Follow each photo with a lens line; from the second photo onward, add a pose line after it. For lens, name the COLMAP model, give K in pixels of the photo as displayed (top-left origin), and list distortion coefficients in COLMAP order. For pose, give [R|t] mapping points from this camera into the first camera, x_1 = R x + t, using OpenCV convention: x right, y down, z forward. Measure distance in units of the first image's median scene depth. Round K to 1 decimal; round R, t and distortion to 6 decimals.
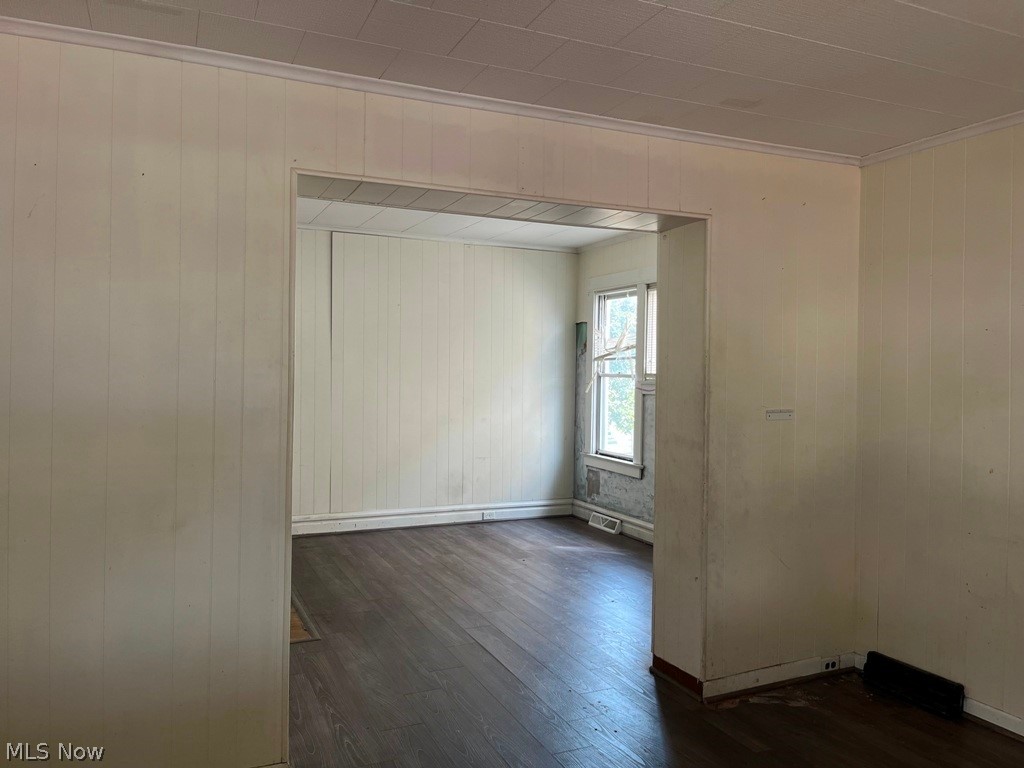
lens RADIAL K [[777.7, 0, 511.9], [0, 777.7, 386.3], [0, 0, 1]] dist [0.036773, -0.057239]
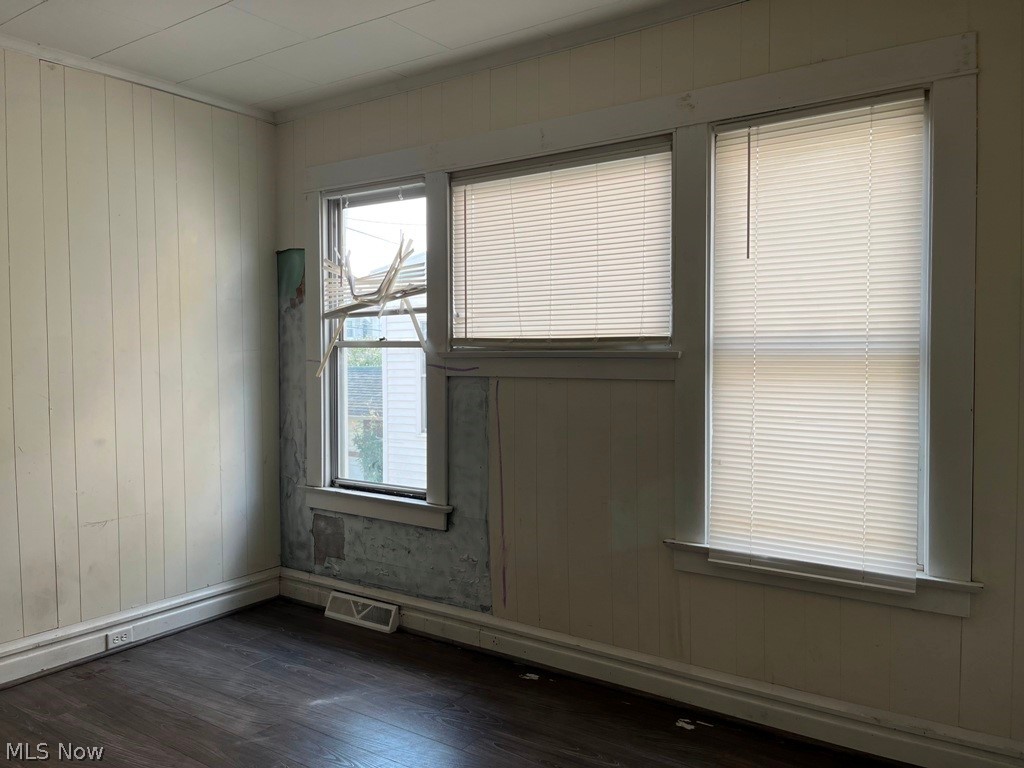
lens RADIAL K [[777.7, 0, 516.3], [0, 777.7, 373.6], [0, 0, 1]] dist [0.036773, -0.057239]
pose [[0.854069, -0.039856, 0.518630, -0.065919], [0.030971, 0.999188, 0.025784, -0.003848], [-0.519237, -0.005959, 0.854610, 0.462800]]
